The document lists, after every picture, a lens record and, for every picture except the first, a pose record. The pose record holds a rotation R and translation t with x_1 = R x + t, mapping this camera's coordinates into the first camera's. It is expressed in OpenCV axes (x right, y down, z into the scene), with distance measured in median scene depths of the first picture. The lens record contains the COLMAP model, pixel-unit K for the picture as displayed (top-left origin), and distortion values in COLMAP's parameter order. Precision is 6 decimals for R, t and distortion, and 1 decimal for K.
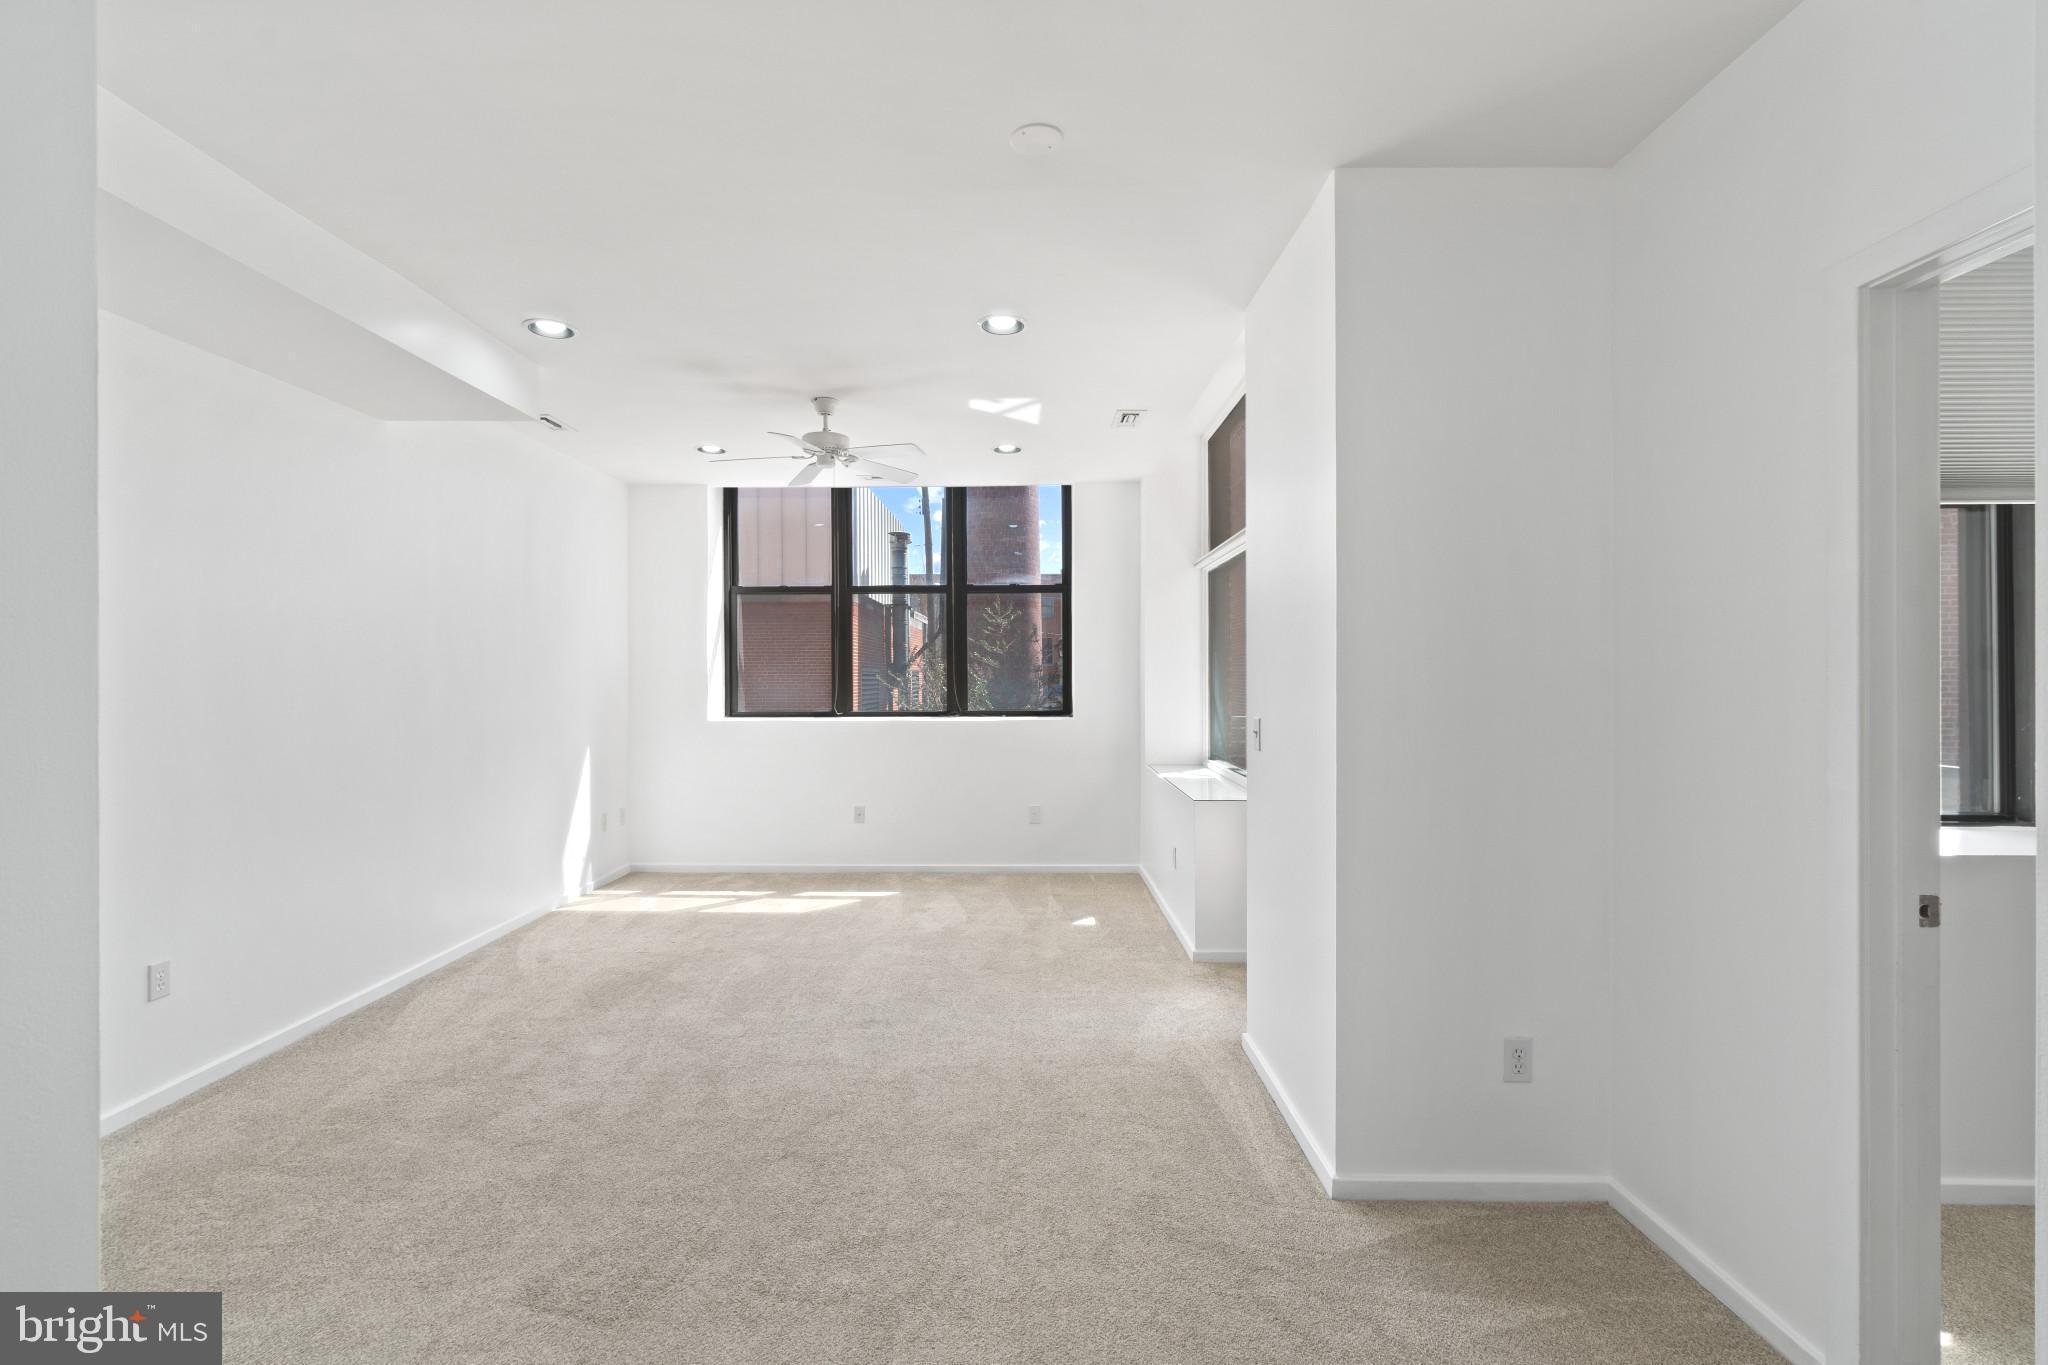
lens RADIAL K [[891.3, 0, 1010.3], [0, 891.3, 683.5], [0, 0, 1]] dist [-0.002355, -0.000758]
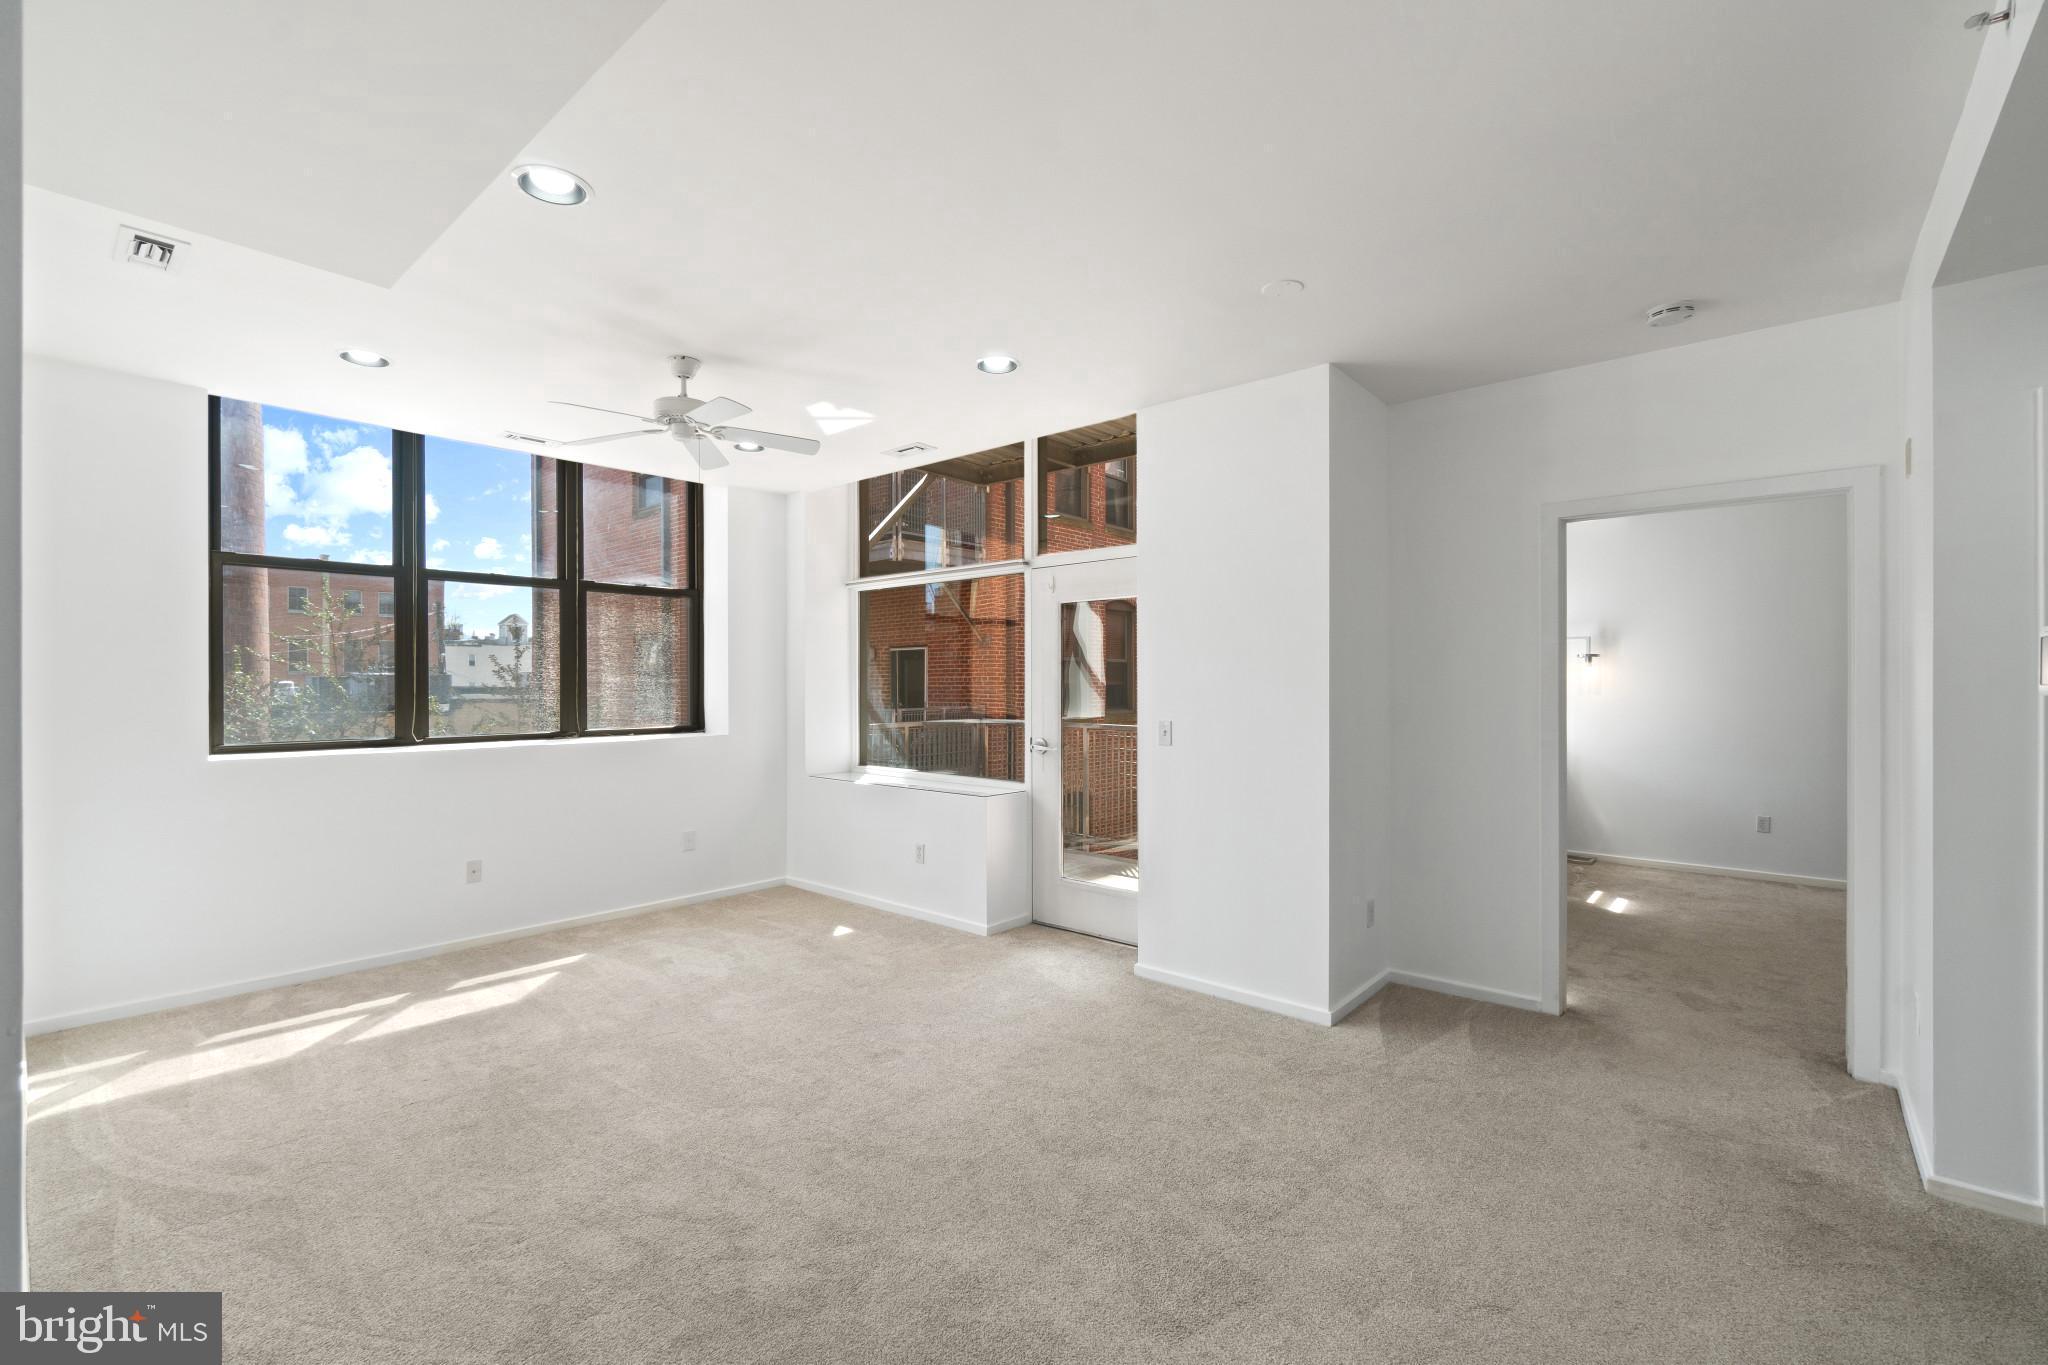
lens RADIAL K [[881.9, 0, 1003.9], [0, 881.9, 685.2], [0, 0, 1]] dist [-0.003090, -0.000399]
pose [[0.649065, 0.000519, 0.760733, -0.646345], [0.007864, 0.999942, -0.007392, -0.004208], [-0.760692, 0.010780, 0.649023, 0.237837]]
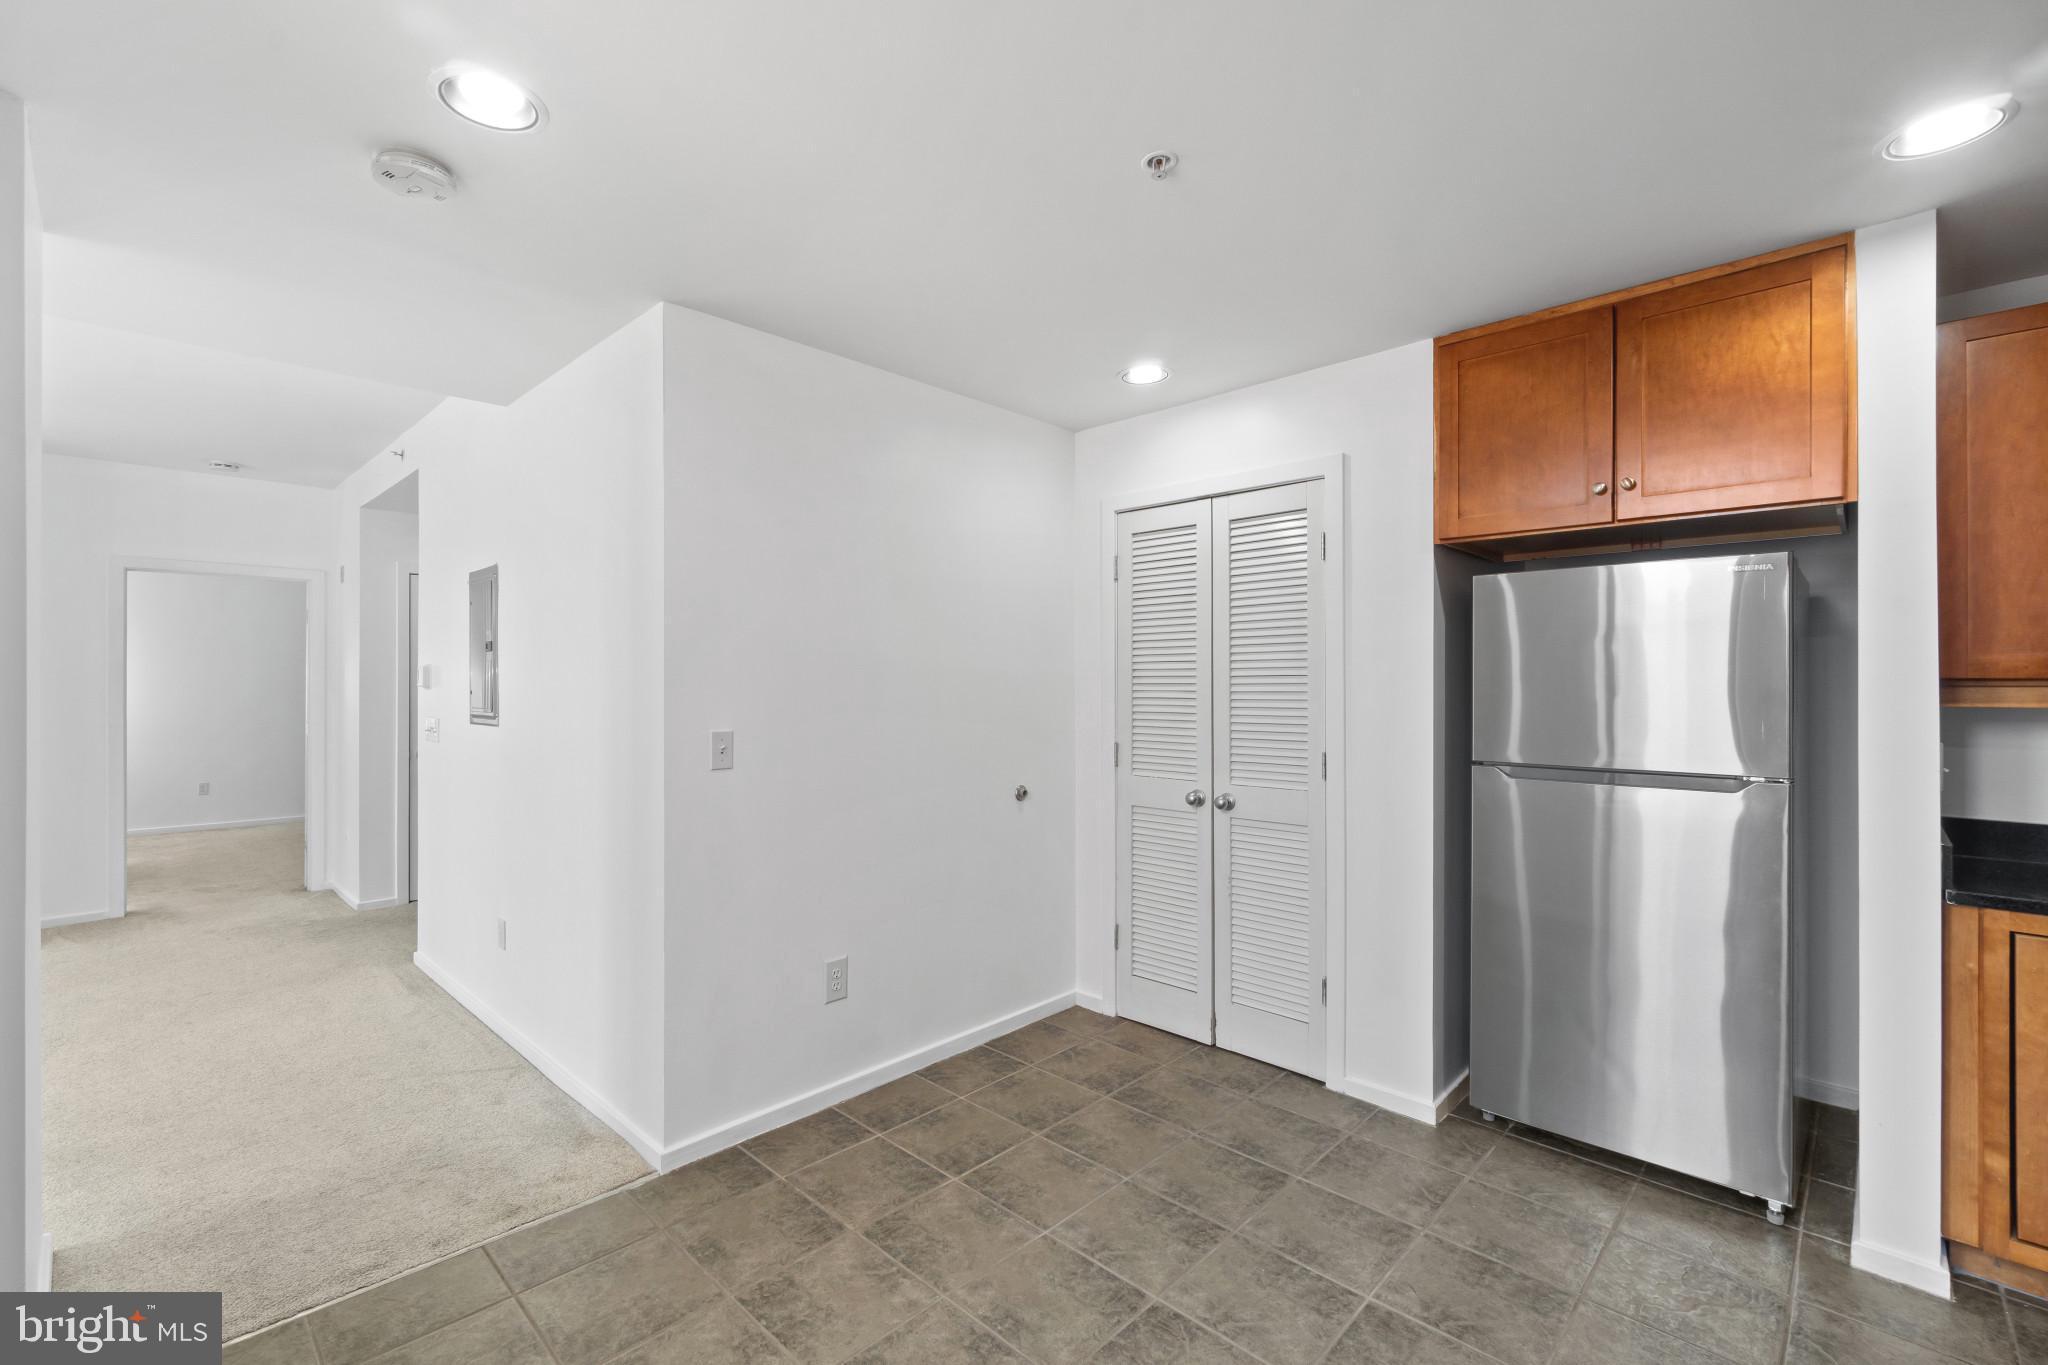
lens RADIAL K [[891.3, 0, 1010.3], [0, 891.3, 683.5], [0, 0, 1]] dist [-0.002355, -0.000758]
pose [[-0.732535, 0.002444, 0.680725, -1.401762], [0.005837, 0.999979, 0.002692, -0.005349], [-0.680705, 0.005945, -0.732534, 0.453549]]
